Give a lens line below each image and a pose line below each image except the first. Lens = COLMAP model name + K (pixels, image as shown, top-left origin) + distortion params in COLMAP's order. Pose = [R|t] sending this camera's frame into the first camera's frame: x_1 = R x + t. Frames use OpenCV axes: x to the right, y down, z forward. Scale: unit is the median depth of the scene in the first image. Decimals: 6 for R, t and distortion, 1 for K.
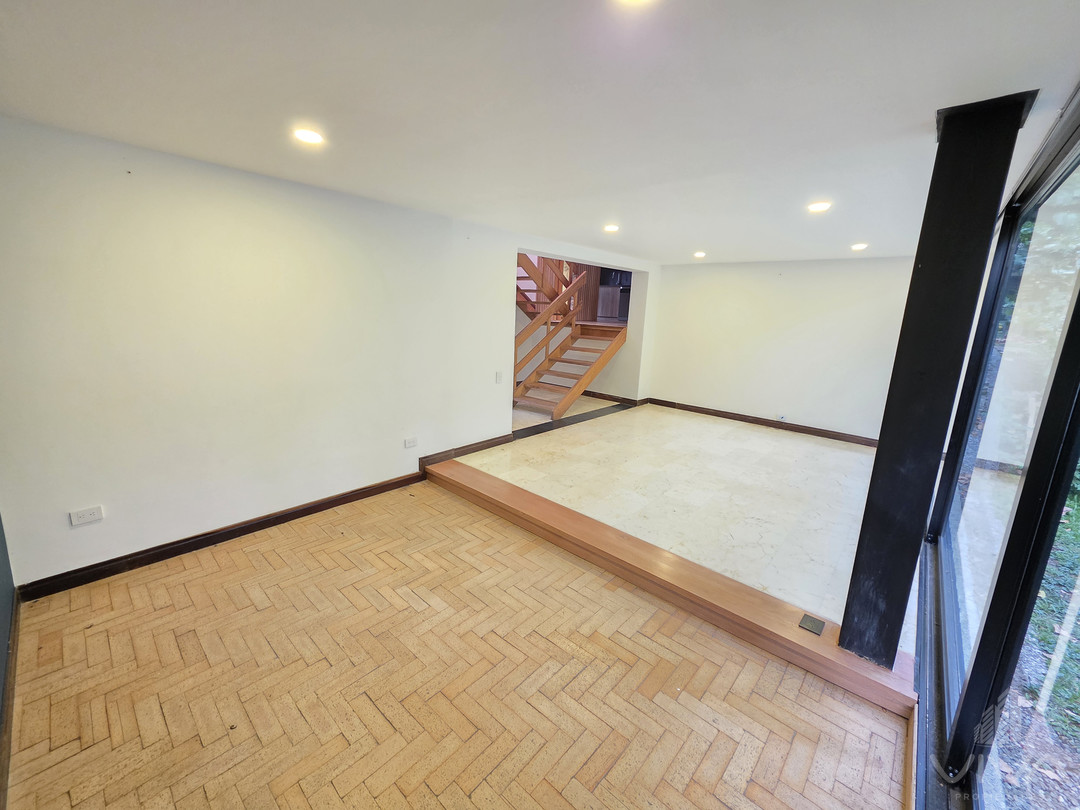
lens RADIAL K [[433.2, 0, 535.3], [0, 433.2, 402.2], [0, 0, 1]] dist [0.000580, 0.000222]
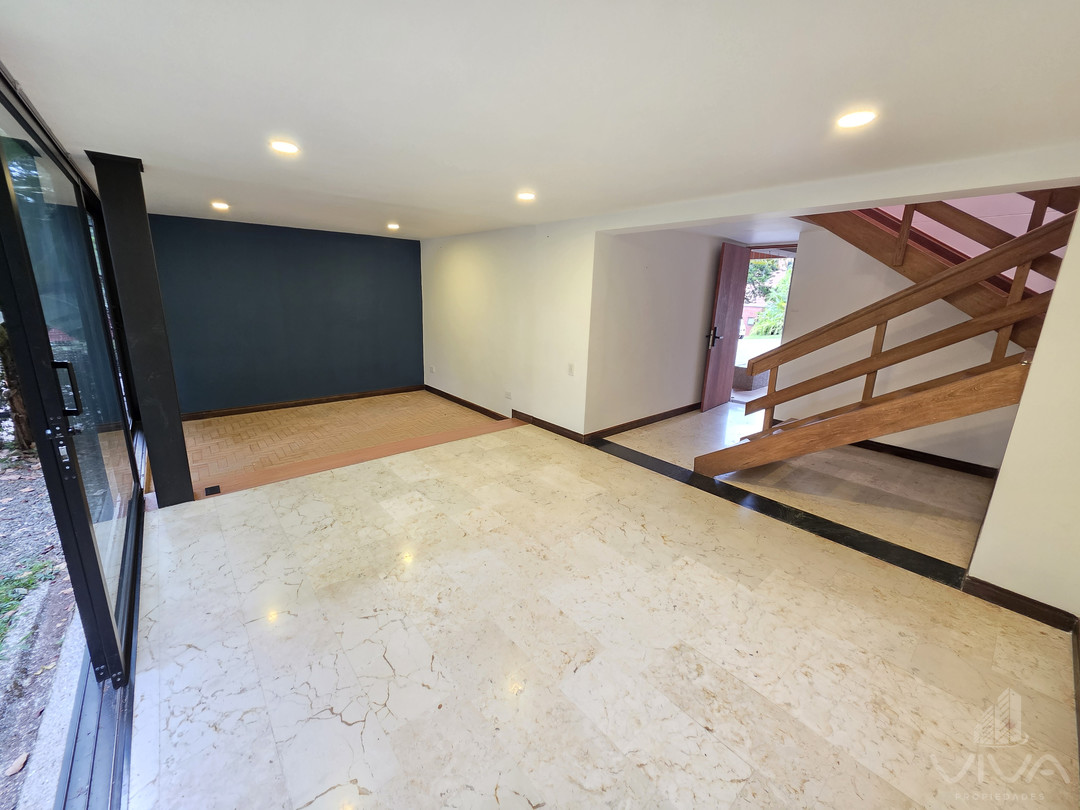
lens RADIAL K [[433.2, 0, 536.1], [0, 433.2, 400.8], [0, 0, 1]] dist [0.000580, 0.000222]
pose [[-0.142986, 0.202583, -0.968770, 1.111018], [-0.239055, 0.942777, 0.232431, -0.248551], [0.960421, 0.264824, -0.086376, 1.256160]]
